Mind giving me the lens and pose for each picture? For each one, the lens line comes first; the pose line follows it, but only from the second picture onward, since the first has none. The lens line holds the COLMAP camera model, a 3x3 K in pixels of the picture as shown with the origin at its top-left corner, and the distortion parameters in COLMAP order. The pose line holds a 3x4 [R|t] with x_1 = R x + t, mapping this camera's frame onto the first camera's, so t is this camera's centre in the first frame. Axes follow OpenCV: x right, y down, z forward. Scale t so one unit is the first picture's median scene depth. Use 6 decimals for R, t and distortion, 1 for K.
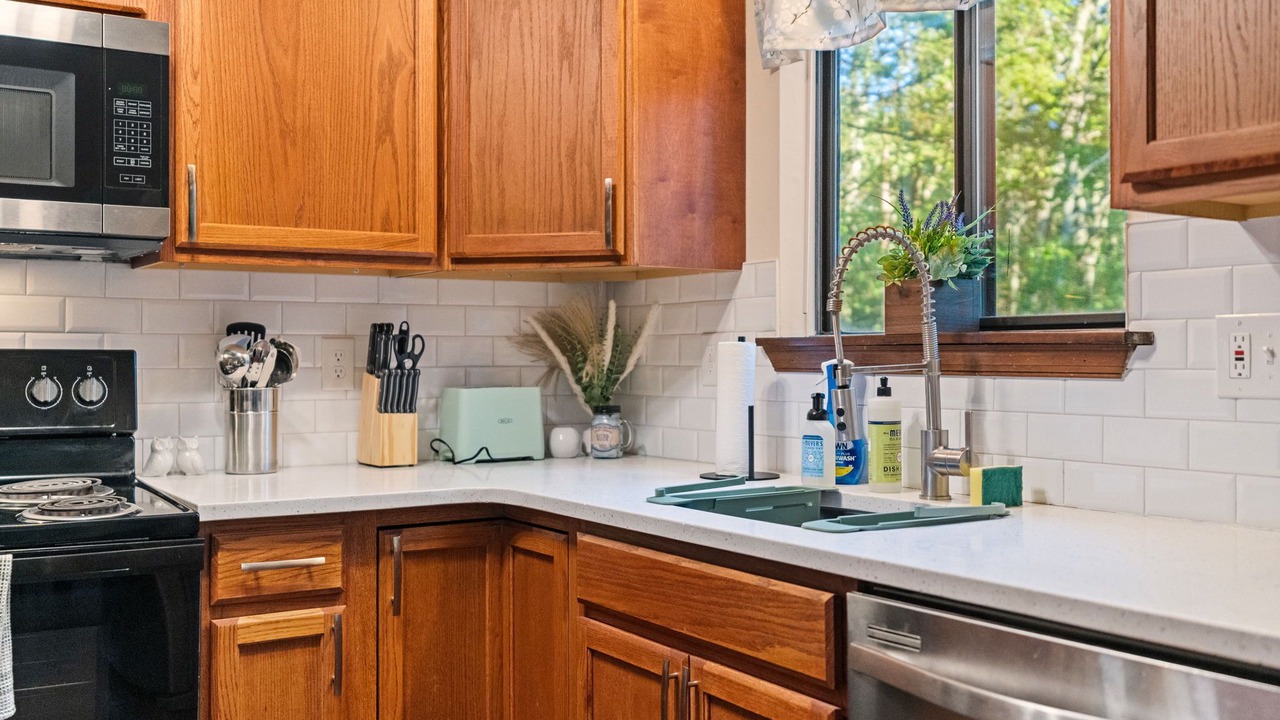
lens RADIAL K [[1266.2, 0, 633.9], [0, 1266.2, 348.6], [0, 0, 1]] dist [0.017278, 0.000000]
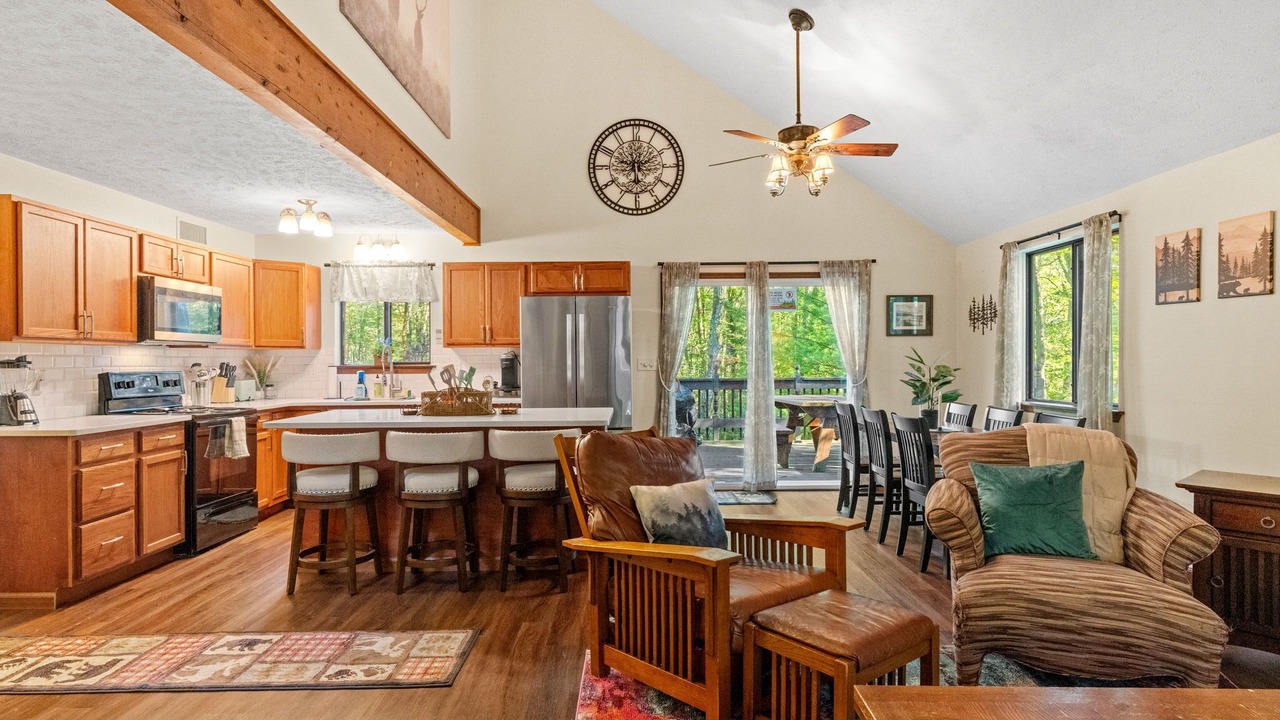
lens RADIAL K [[731.4, 0, 649.6], [0, 731.4, 364.1], [0, 0, 1]] dist [-0.003357, 0.005325]
pose [[0.524001, -0.006603, 0.851692, -1.485358], [0.001366, 0.999975, 0.006913, -0.032056], [-0.851717, -0.002459, 0.523997, -1.227380]]
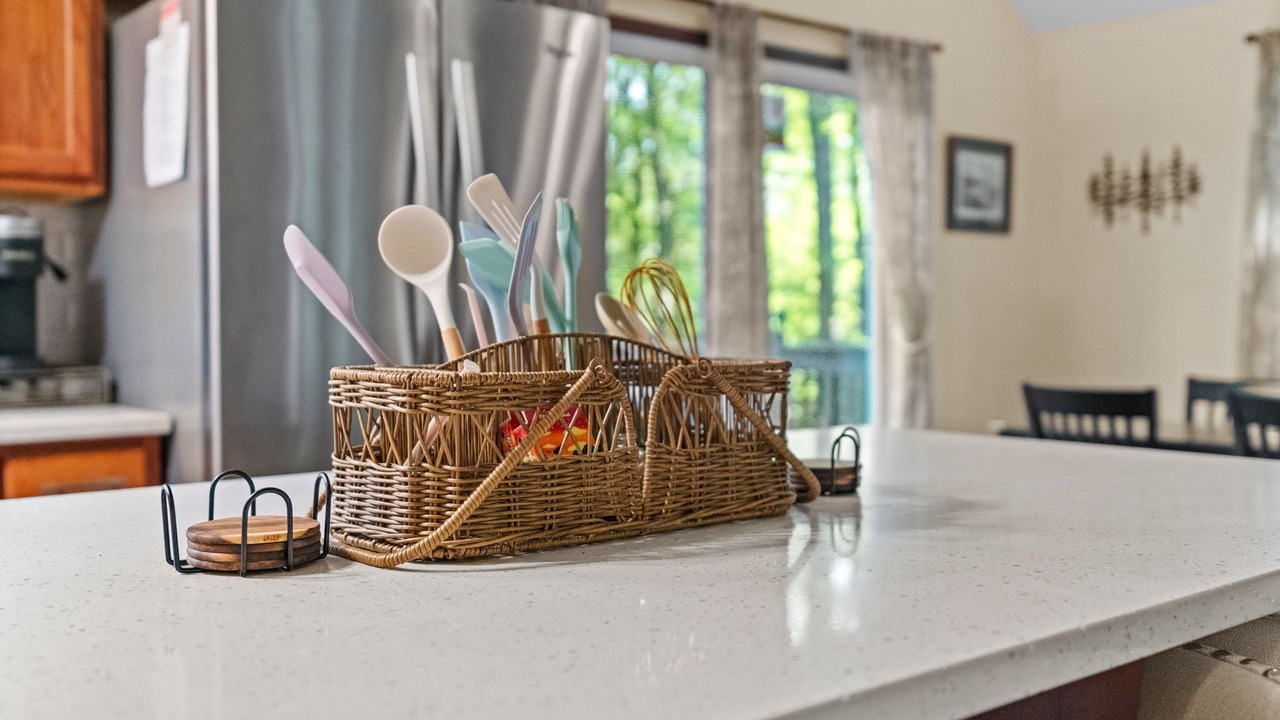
lens RADIAL K [[1266.2, 0, 659.5], [0, 1266.2, 335.0], [0, 0, 1]] dist [0.017278, 0.000000]
pose [[-0.144292, -0.008944, 0.989495, -0.675085], [-0.002219, 0.999960, 0.008715, 0.030325], [-0.989533, -0.000938, -0.144306, 0.117184]]
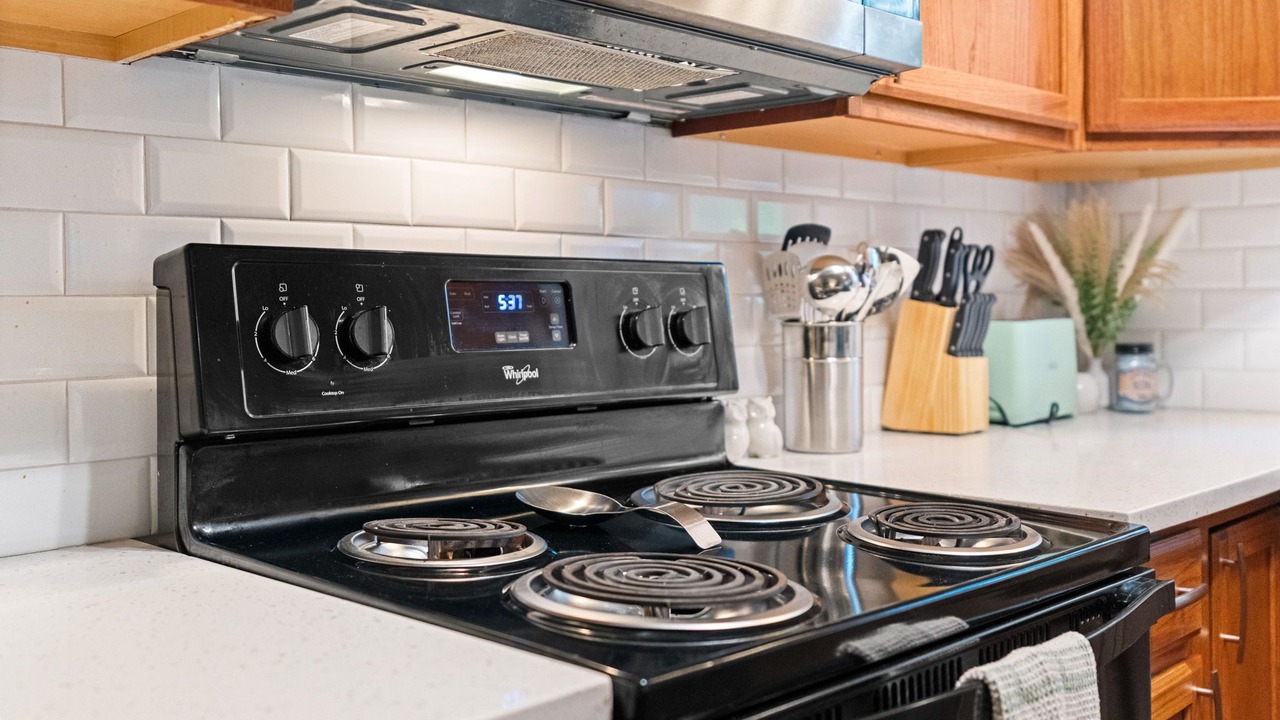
lens RADIAL K [[1266.2, 0, 628.8], [0, 1266.2, 309.8], [0, 0, 1]] dist [0.017278, 0.000000]
pose [[0.968975, -0.011666, 0.246882, -0.604724], [0.009623, 0.999909, 0.009482, 0.018512], [-0.246970, -0.006812, 0.968999, 0.411904]]
